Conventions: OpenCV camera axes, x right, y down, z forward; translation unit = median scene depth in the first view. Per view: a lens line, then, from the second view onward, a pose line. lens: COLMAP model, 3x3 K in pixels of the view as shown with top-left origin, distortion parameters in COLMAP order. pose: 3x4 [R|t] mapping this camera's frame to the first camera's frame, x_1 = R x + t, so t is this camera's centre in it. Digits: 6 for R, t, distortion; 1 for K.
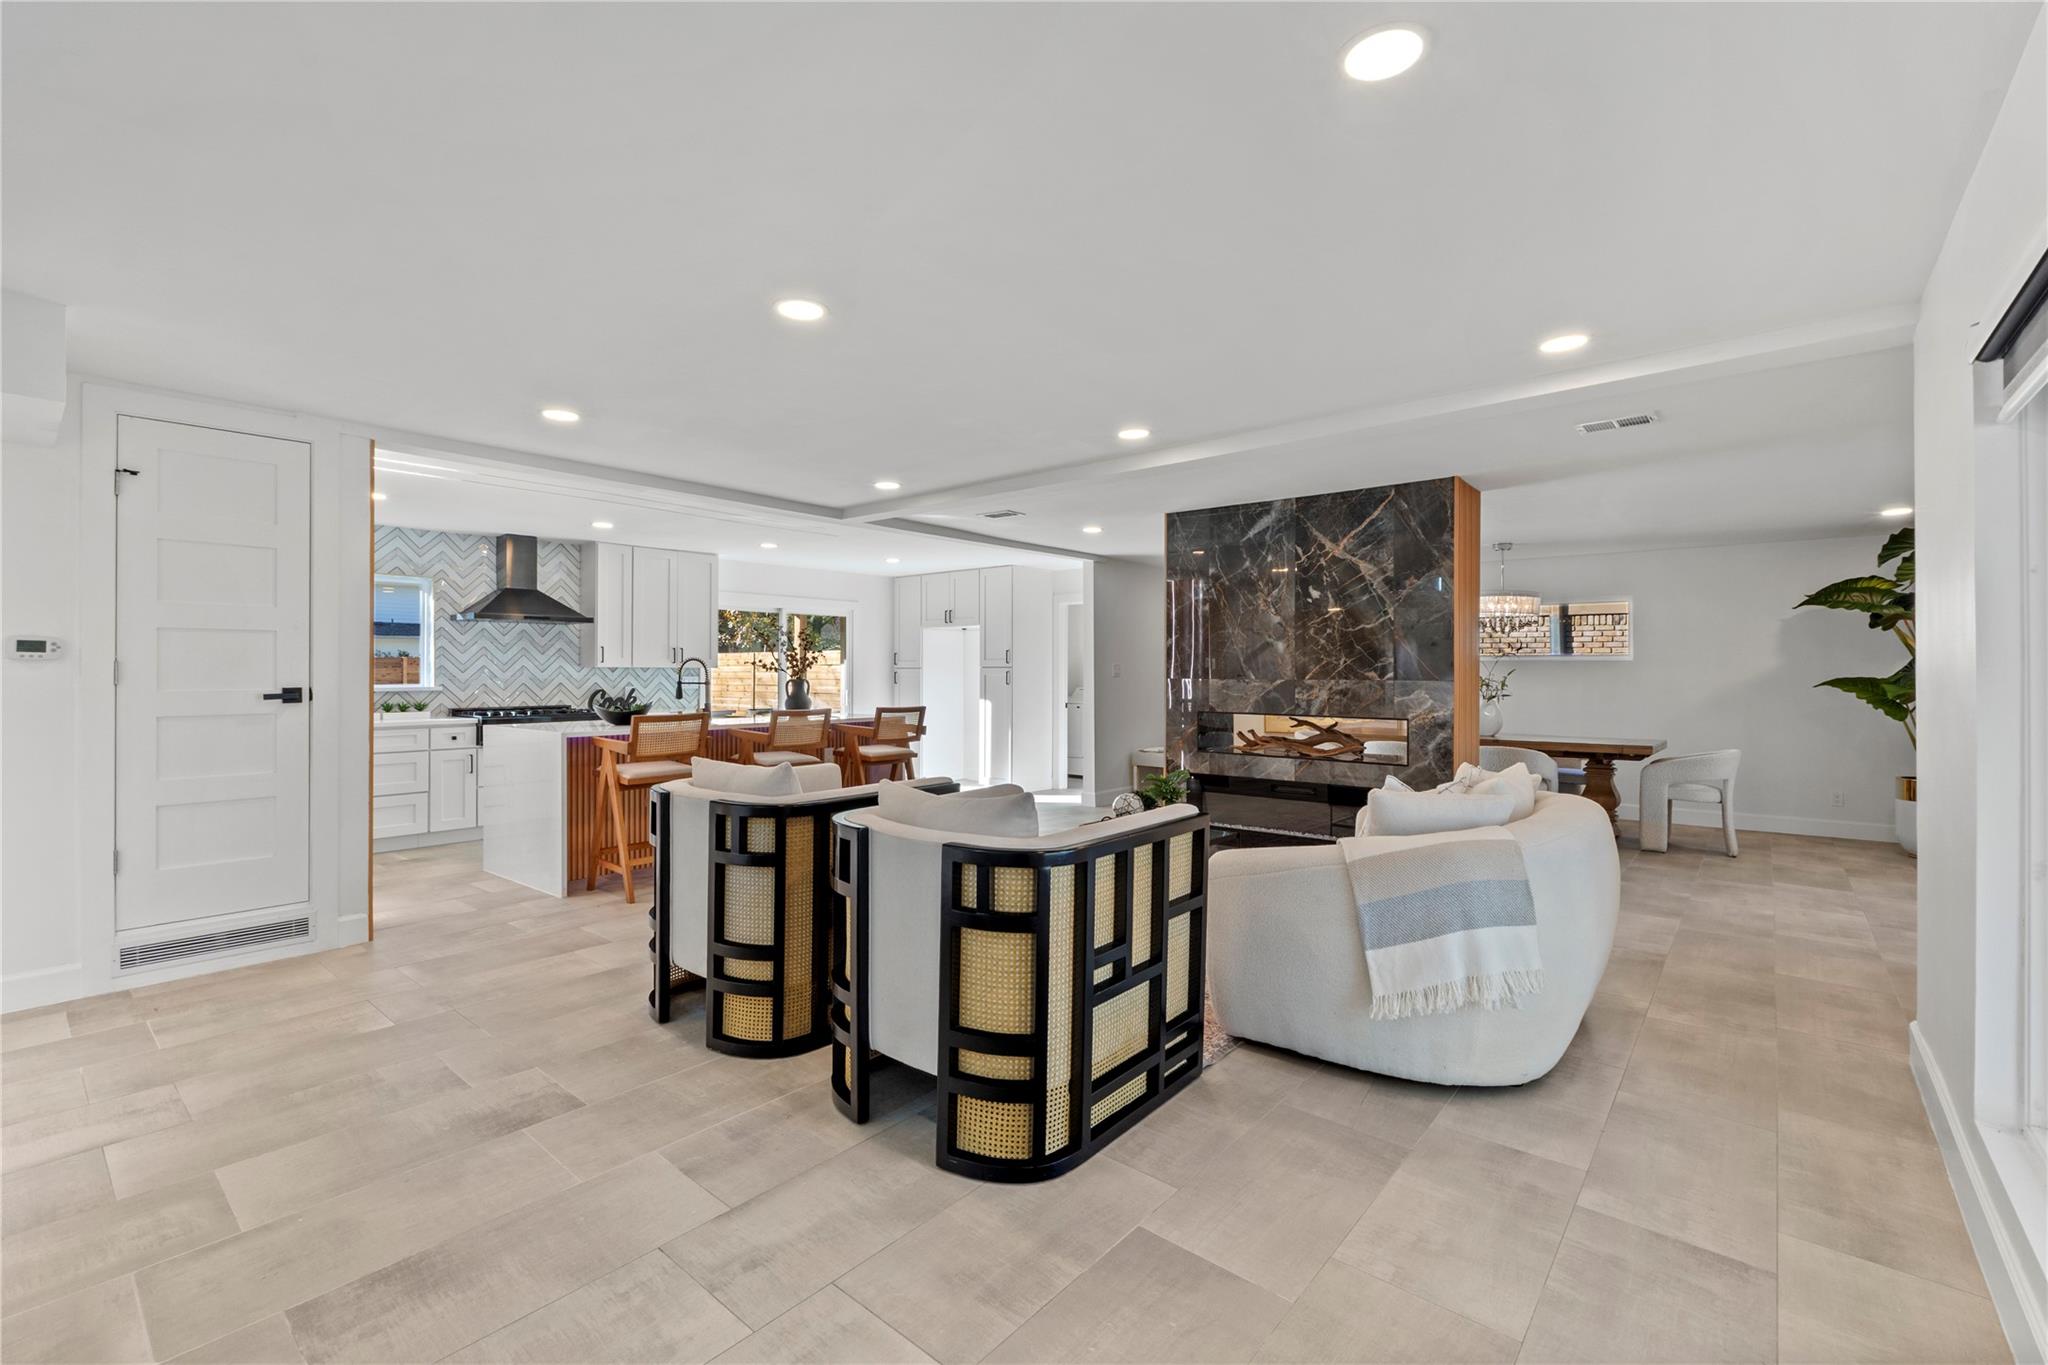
lens RADIAL K [[880.4, 0, 1028.9], [0, 880.4, 668.3], [0, 0, 1]] dist [-0.009483, 0.000632]
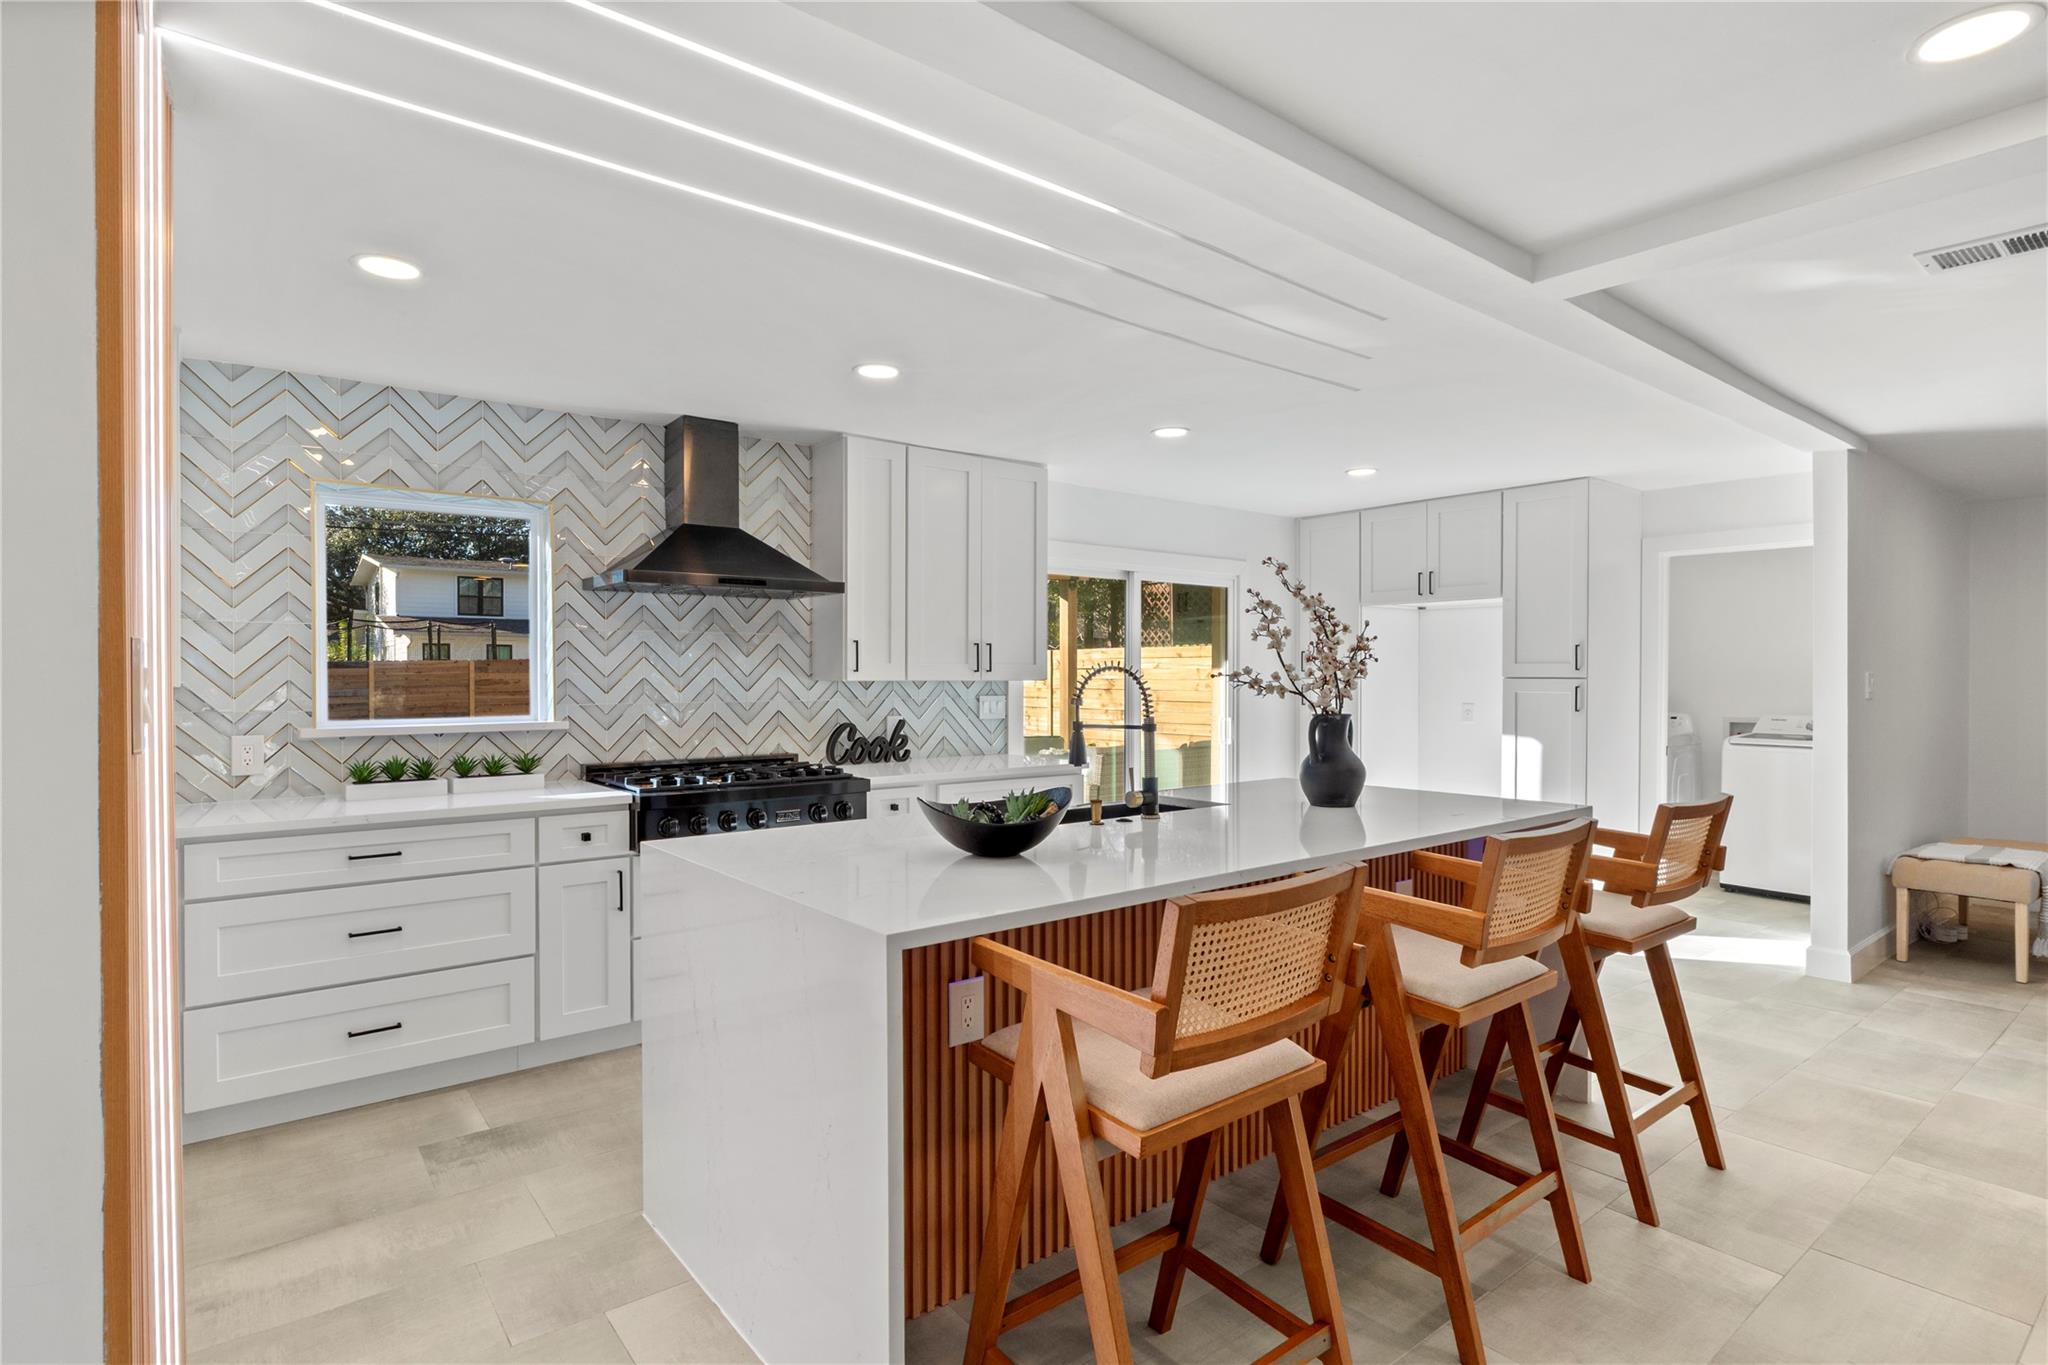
lens RADIAL K [[1011.2, 0, 1017.6], [0, 1011.2, 684.6], [0, 0, 1]] dist [-0.004767, -0.000550]
pose [[0.979186, 0.002030, -0.202952, -0.349245], [0.001037, 0.999887, 0.015006, -0.010176], [0.202960, -0.014905, 0.979074, 0.565522]]
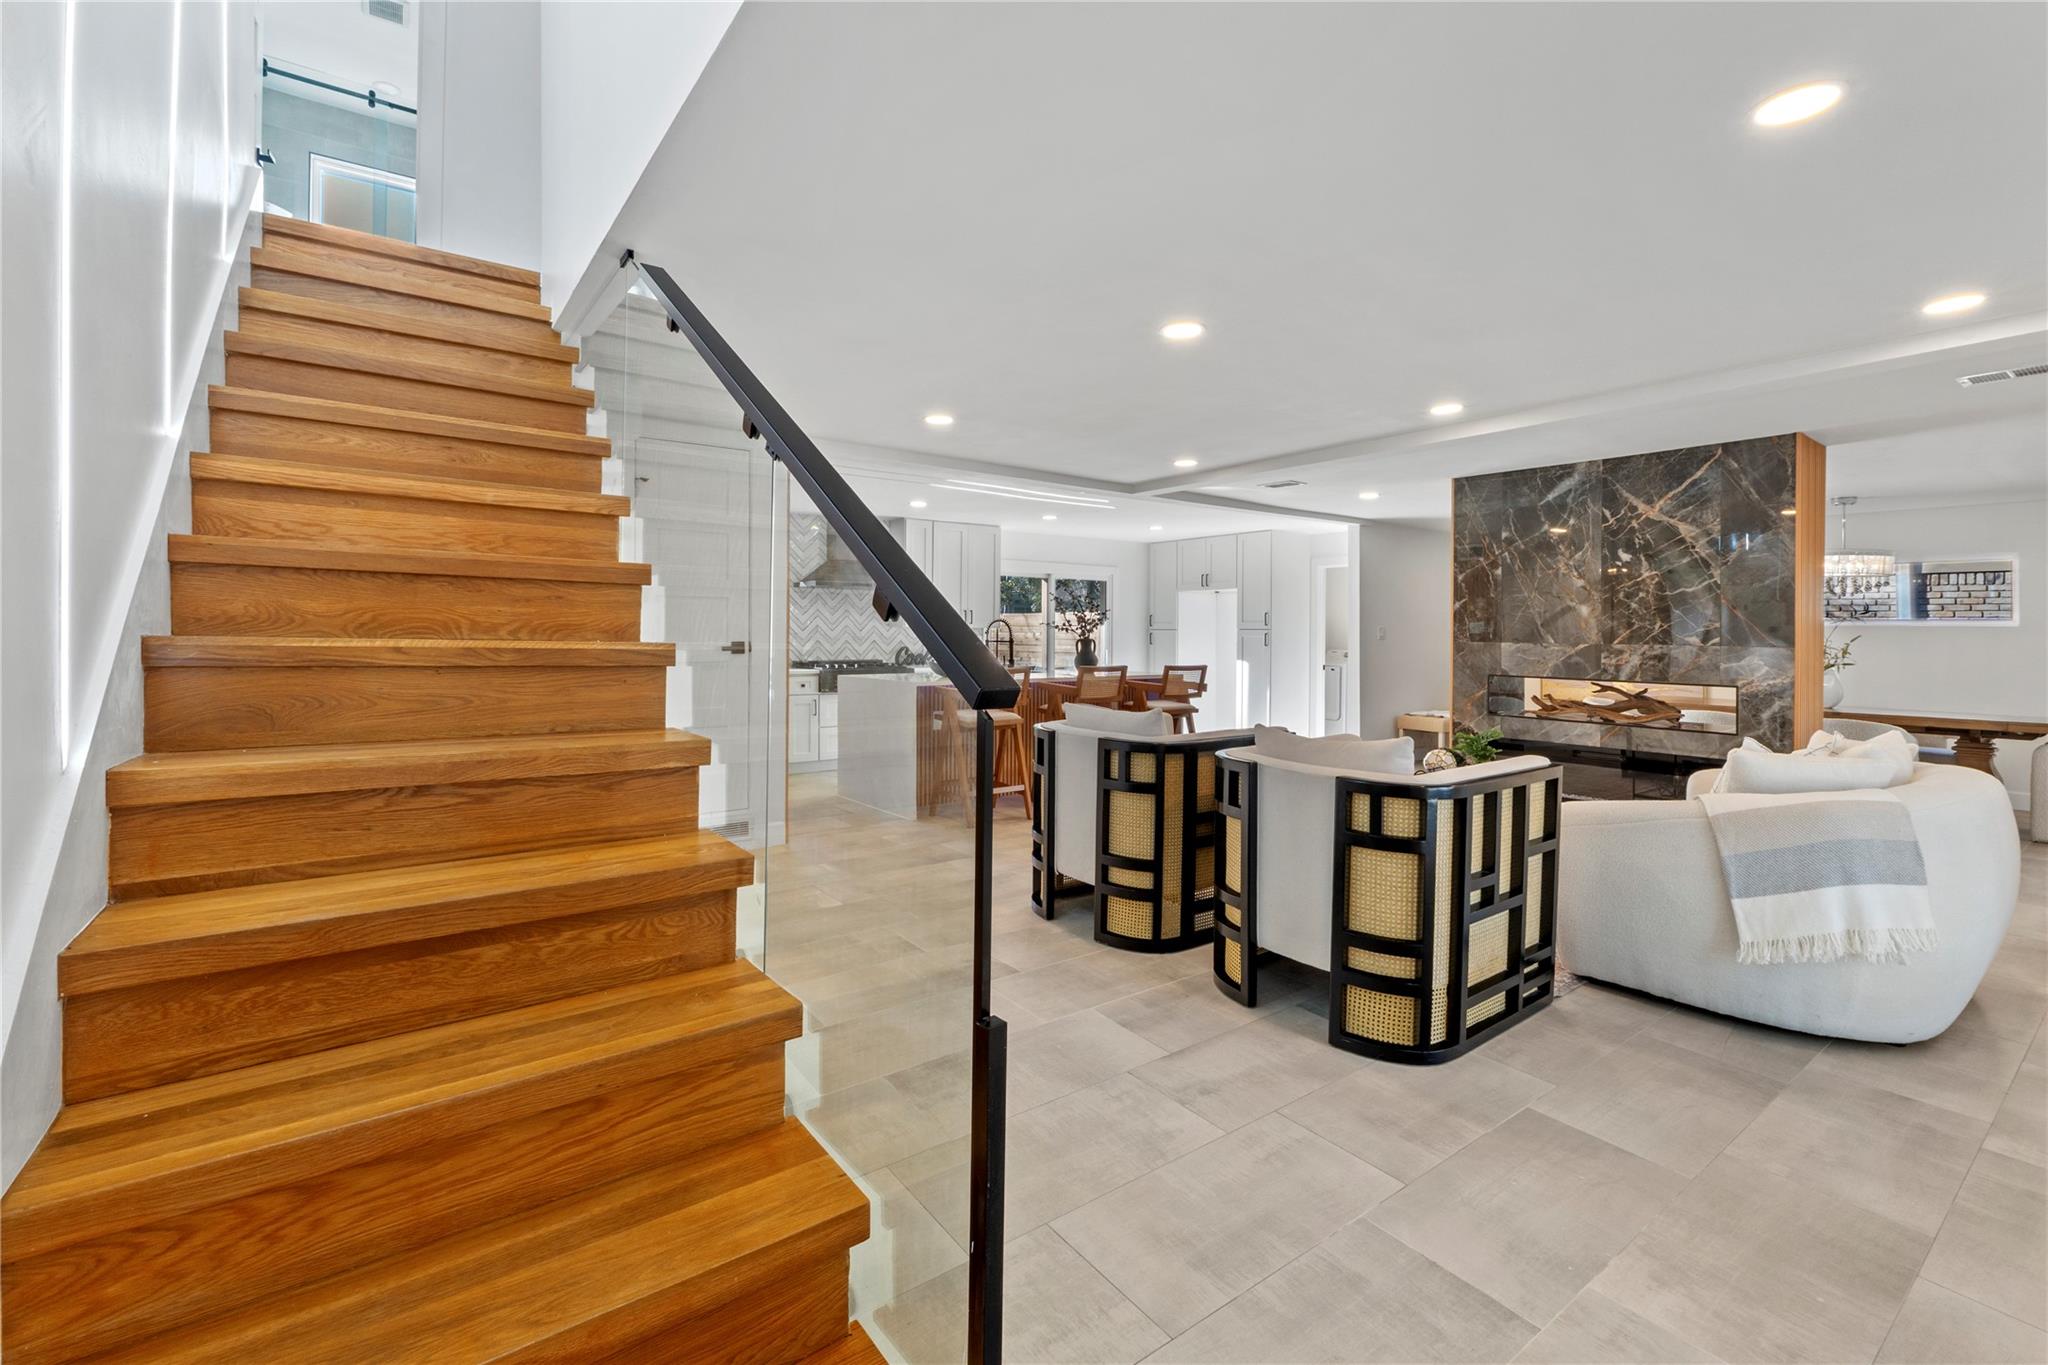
lens RADIAL K [[880.4, 0, 1020.6], [0, 880.4, 628.3], [0, 0, 1]] dist [-0.009483, 0.000632]
pose [[0.970700, 0.006812, -0.240197, -0.086586], [-0.007230, 0.999973, -0.000856, 0.000615], [0.240185, 0.002568, 0.970724, -0.101432]]
